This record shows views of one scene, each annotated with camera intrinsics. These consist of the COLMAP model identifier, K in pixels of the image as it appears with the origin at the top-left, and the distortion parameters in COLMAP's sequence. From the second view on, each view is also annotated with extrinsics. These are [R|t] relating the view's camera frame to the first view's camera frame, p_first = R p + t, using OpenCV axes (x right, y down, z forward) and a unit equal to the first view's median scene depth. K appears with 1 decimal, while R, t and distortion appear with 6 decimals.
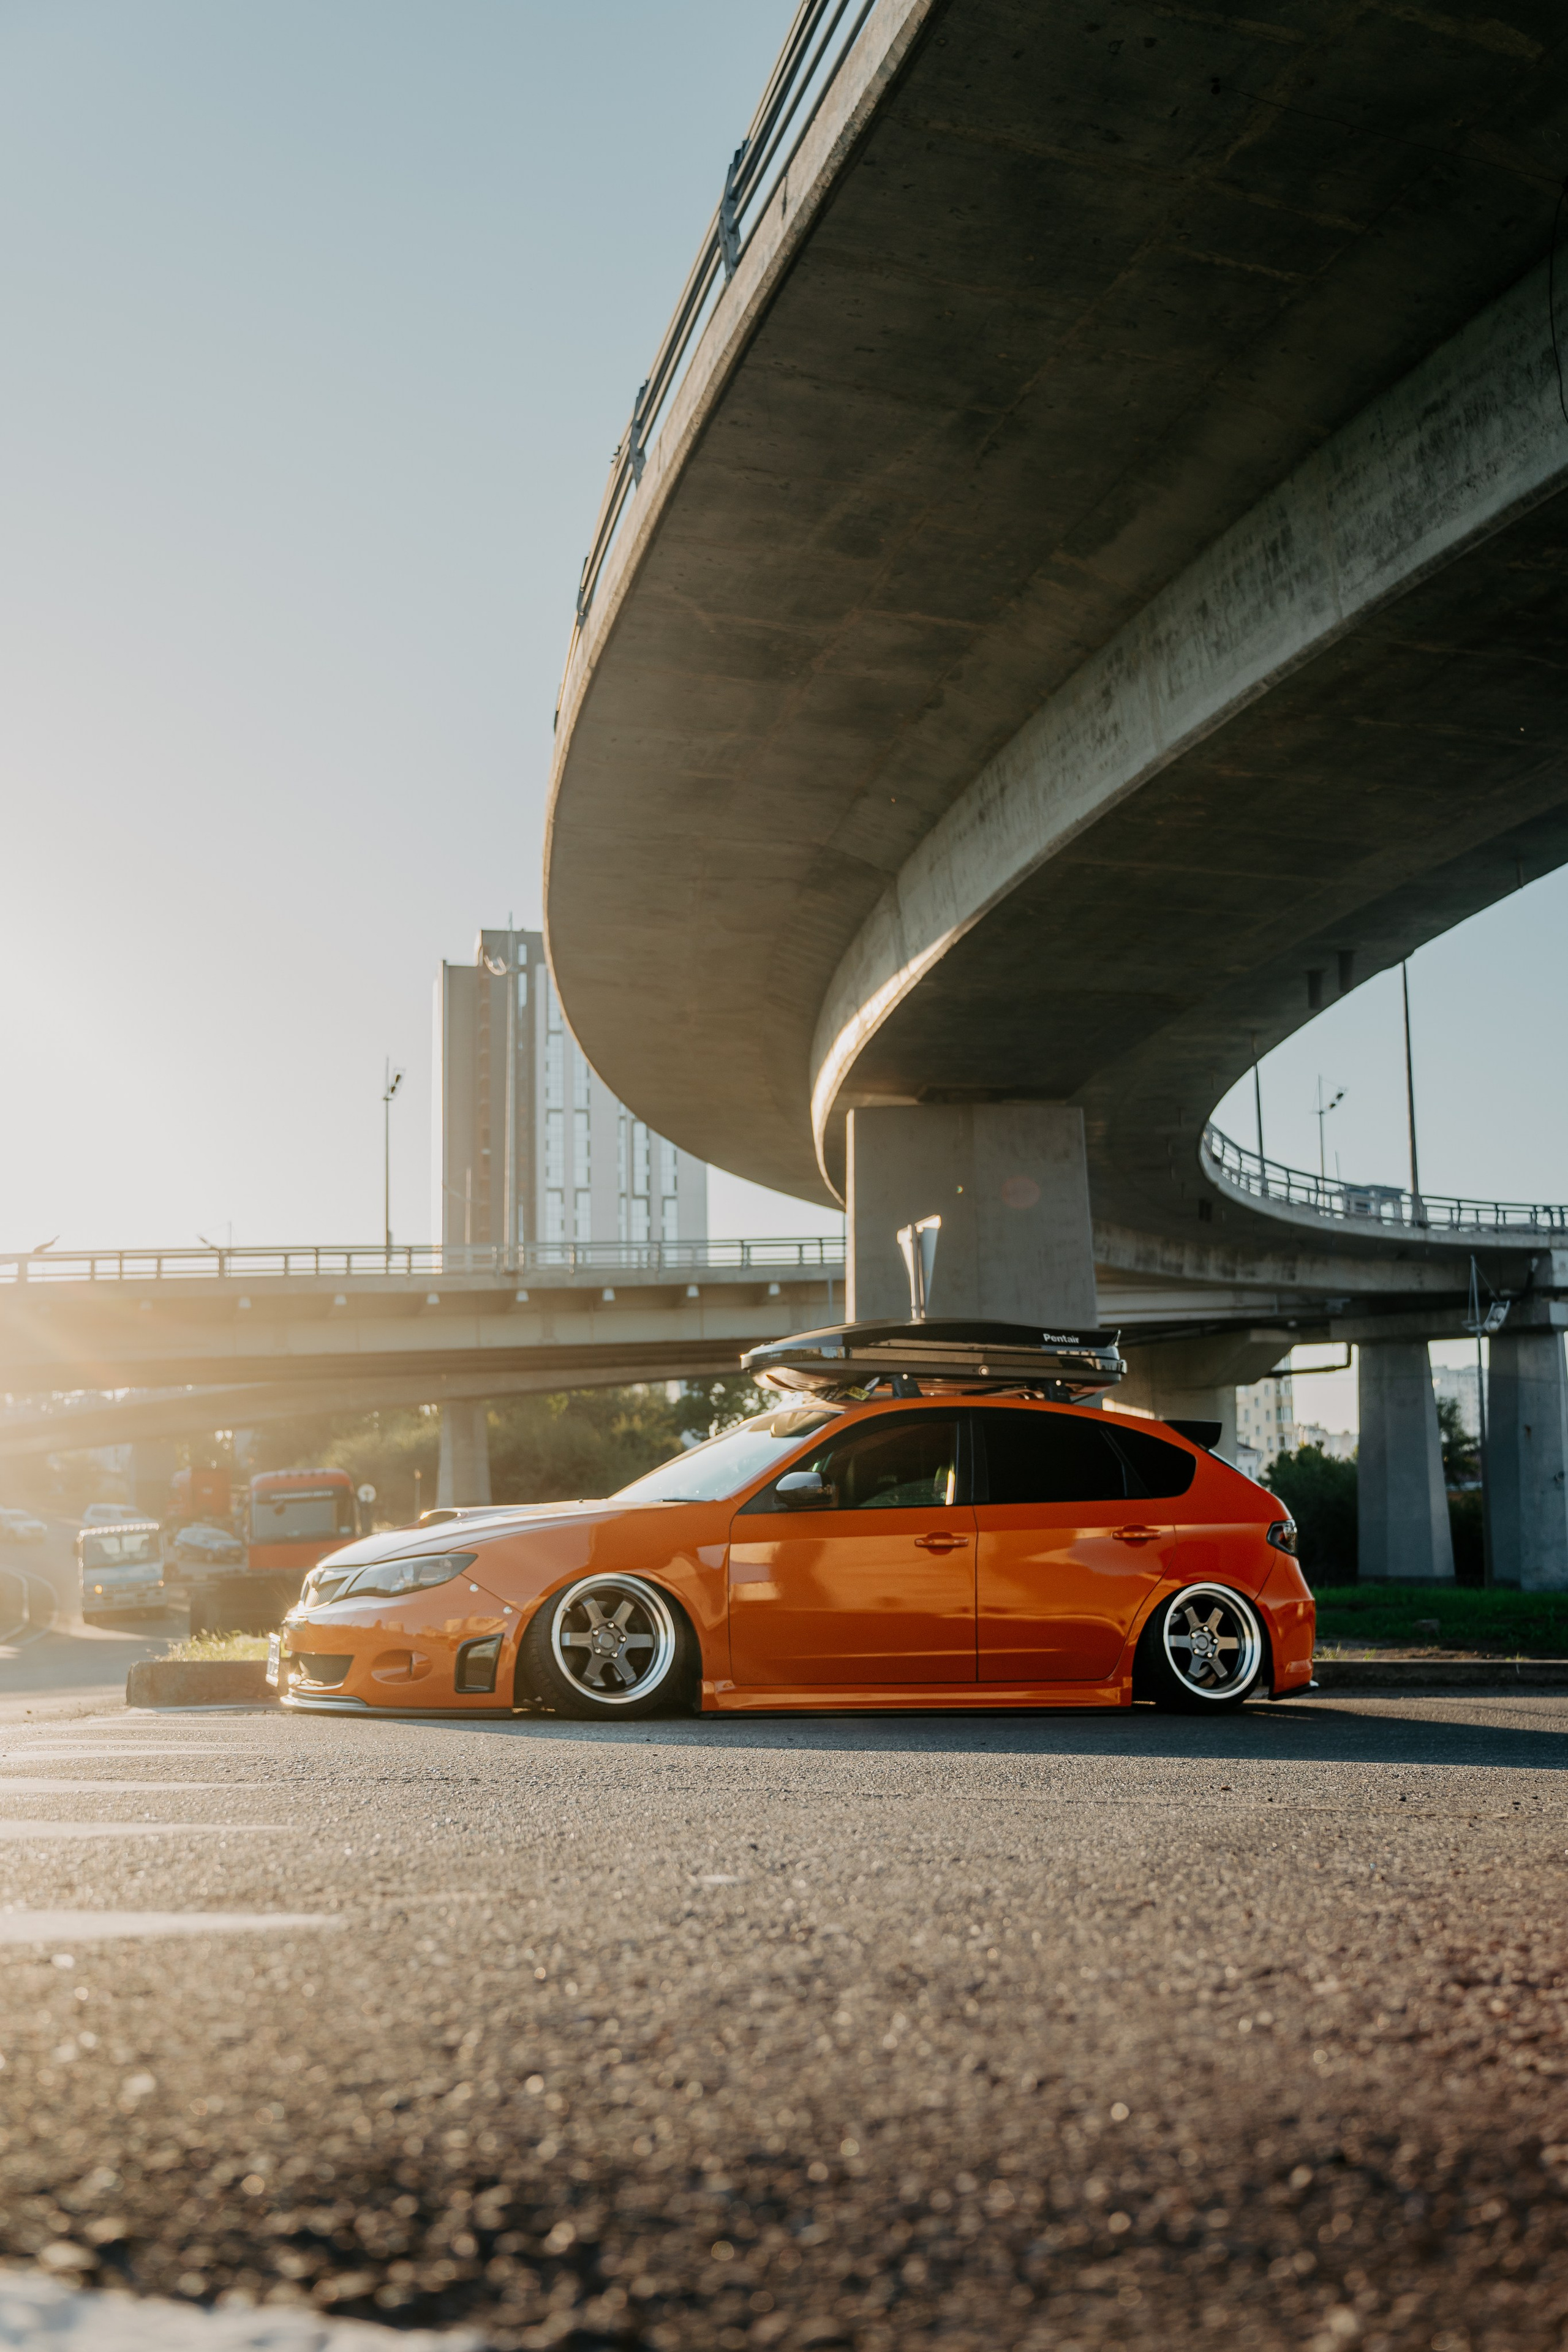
lens RADIAL K [[2305.5, 0, 793.4], [0, 2305.5, 1175.4], [0, 0, 1]] dist [-0.030923, 0.000000]
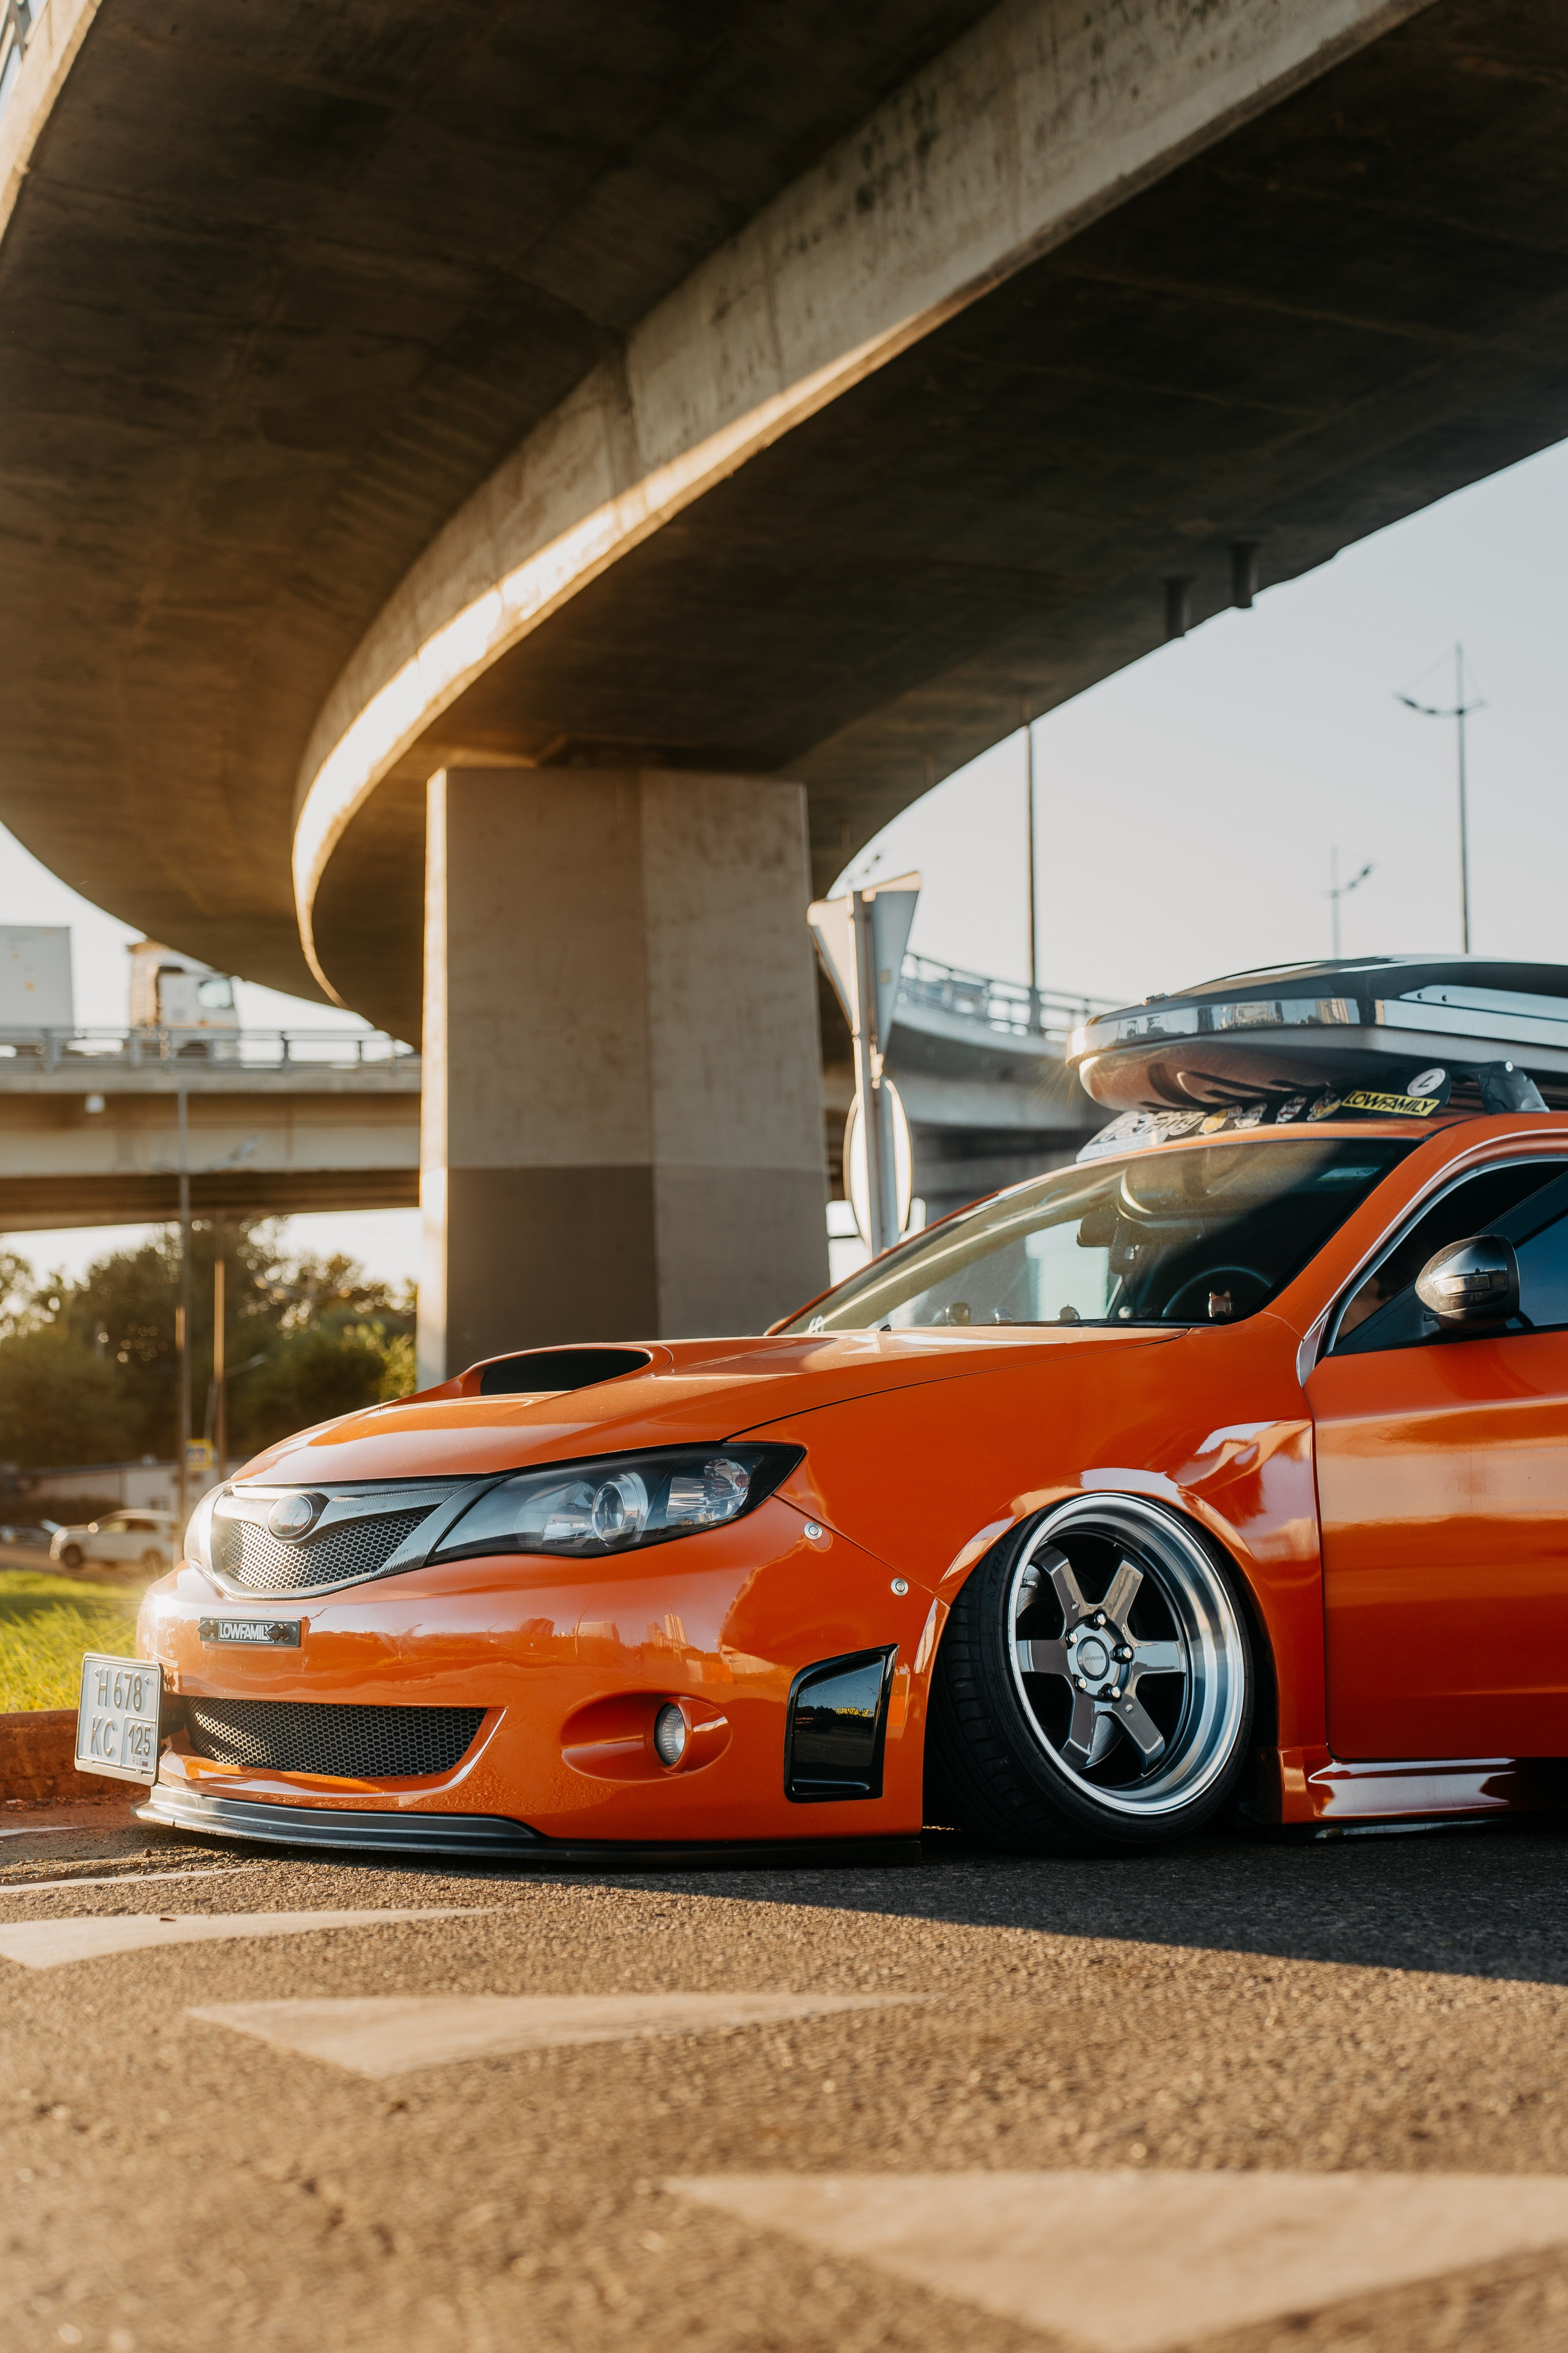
lens RADIAL K [[3166.0, 0, 765.8], [0, 3166.0, 1179.3], [0, 0, 1]] dist [0.203390, 0.000000]
pose [[0.973341, 0.015107, 0.228865, -0.139970], [-0.029559, 0.997770, 0.059850, 0.044969], [-0.227450, -0.065020, 0.971617, 0.247849]]
